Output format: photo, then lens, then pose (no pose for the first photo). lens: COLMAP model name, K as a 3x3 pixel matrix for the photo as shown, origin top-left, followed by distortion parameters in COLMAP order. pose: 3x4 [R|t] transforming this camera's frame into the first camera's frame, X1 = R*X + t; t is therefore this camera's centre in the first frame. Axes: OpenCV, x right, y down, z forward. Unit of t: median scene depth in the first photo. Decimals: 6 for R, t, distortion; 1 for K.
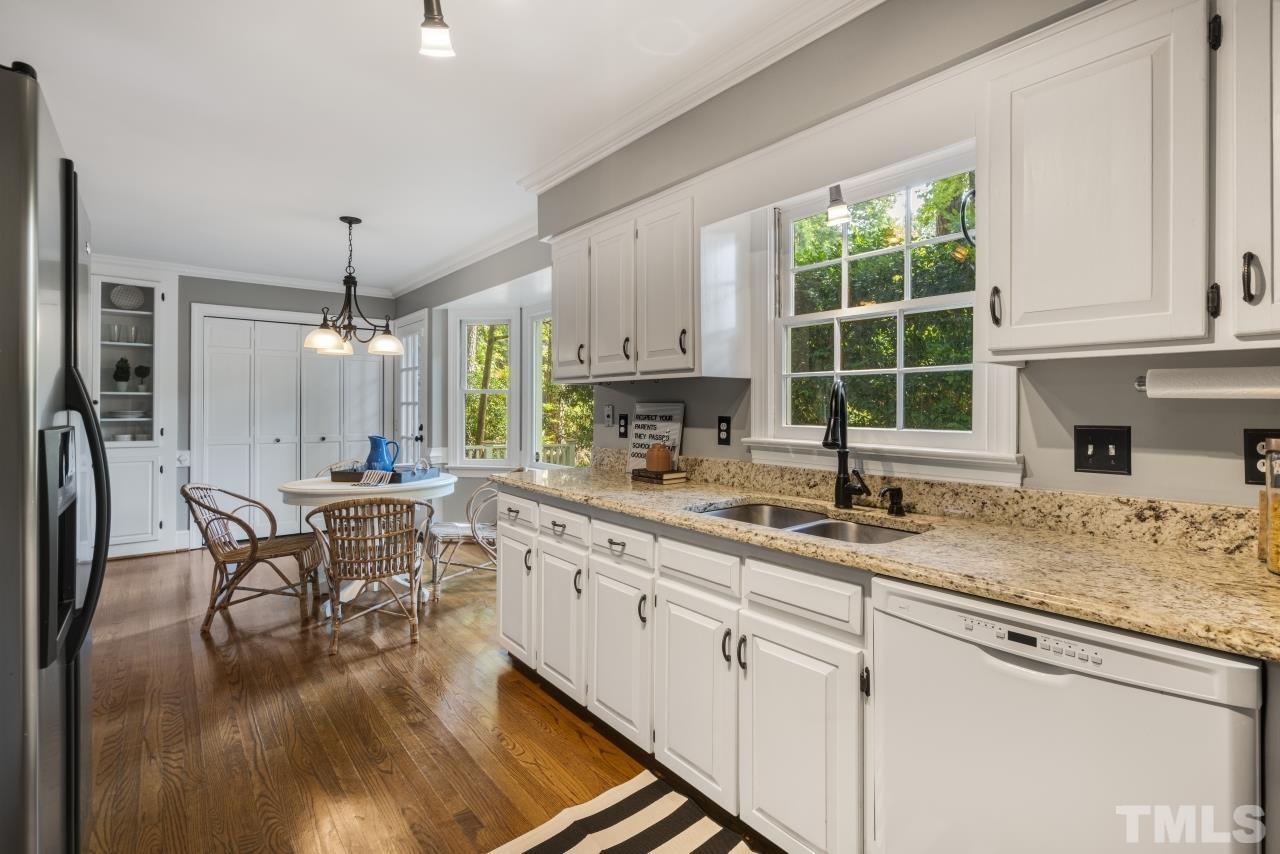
lens RADIAL K [[580.5, 0, 640.1], [0, 580.5, 408.1], [0, 0, 1]] dist [-0.013570, 0.006077]
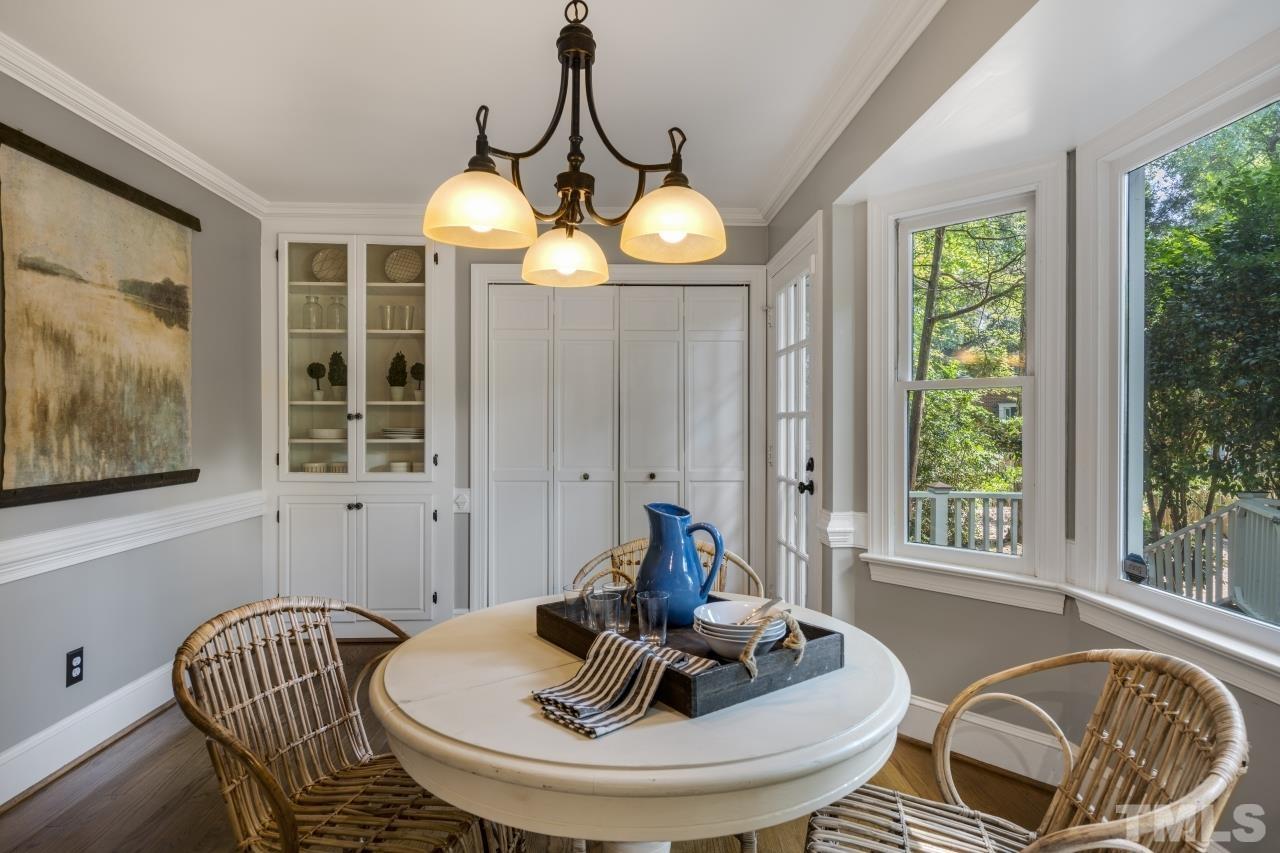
lens RADIAL K [[641.9, 0, 636.4], [0, 641.9, 422.8], [0, 0, 1]] dist [-0.002096, 0.000908]
pose [[0.791559, -0.001298, -0.611092, -0.189813], [0.001052, 0.999999, -0.000762, -0.001062], [0.611092, -0.000039, 0.791559, 0.557658]]
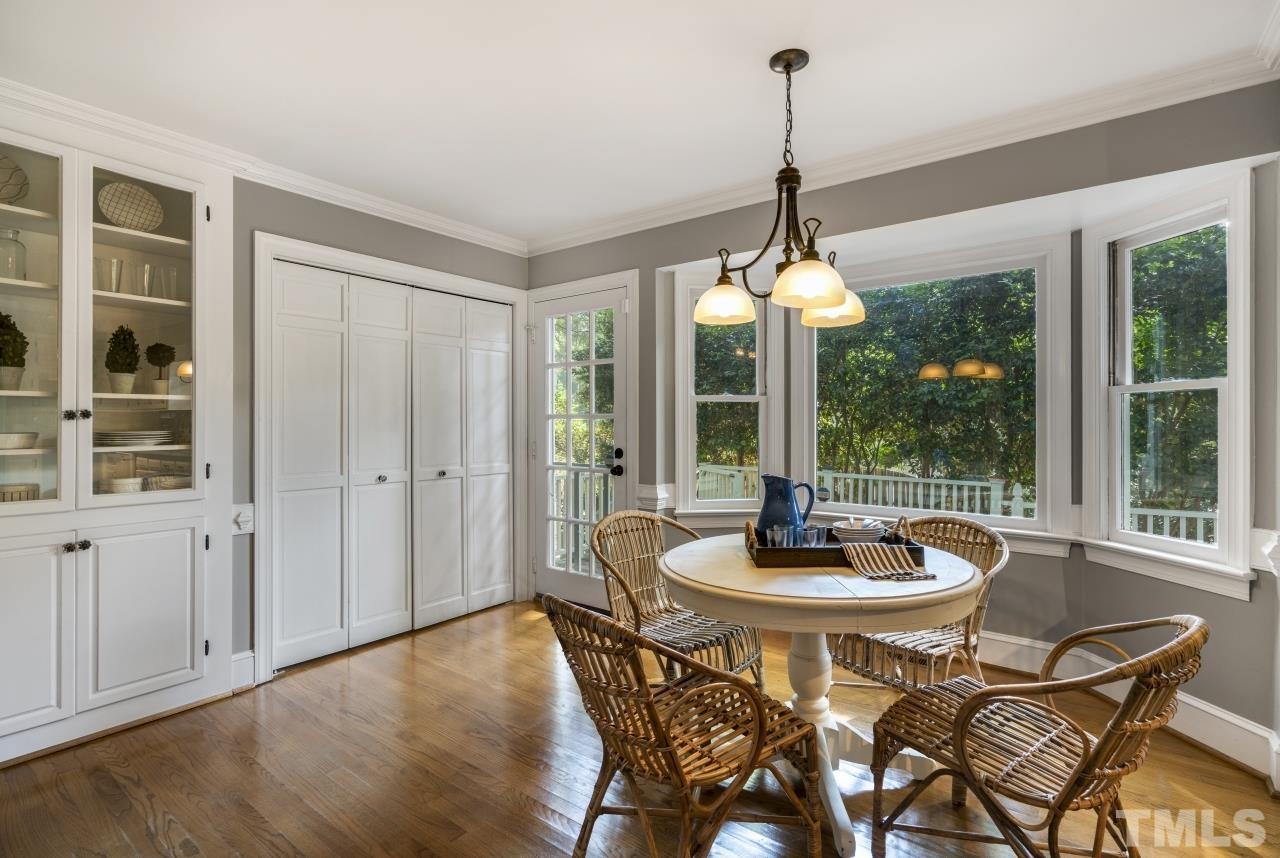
lens RADIAL K [[597.0, 0, 634.1], [0, 597.0, 423.4], [0, 0, 1]] dist [-0.001042, -0.000208]
pose [[0.976094, -0.002698, 0.217331, -0.574642], [0.001986, 0.999992, 0.003494, -0.003066], [-0.217339, -0.002979, 0.976092, 0.391030]]
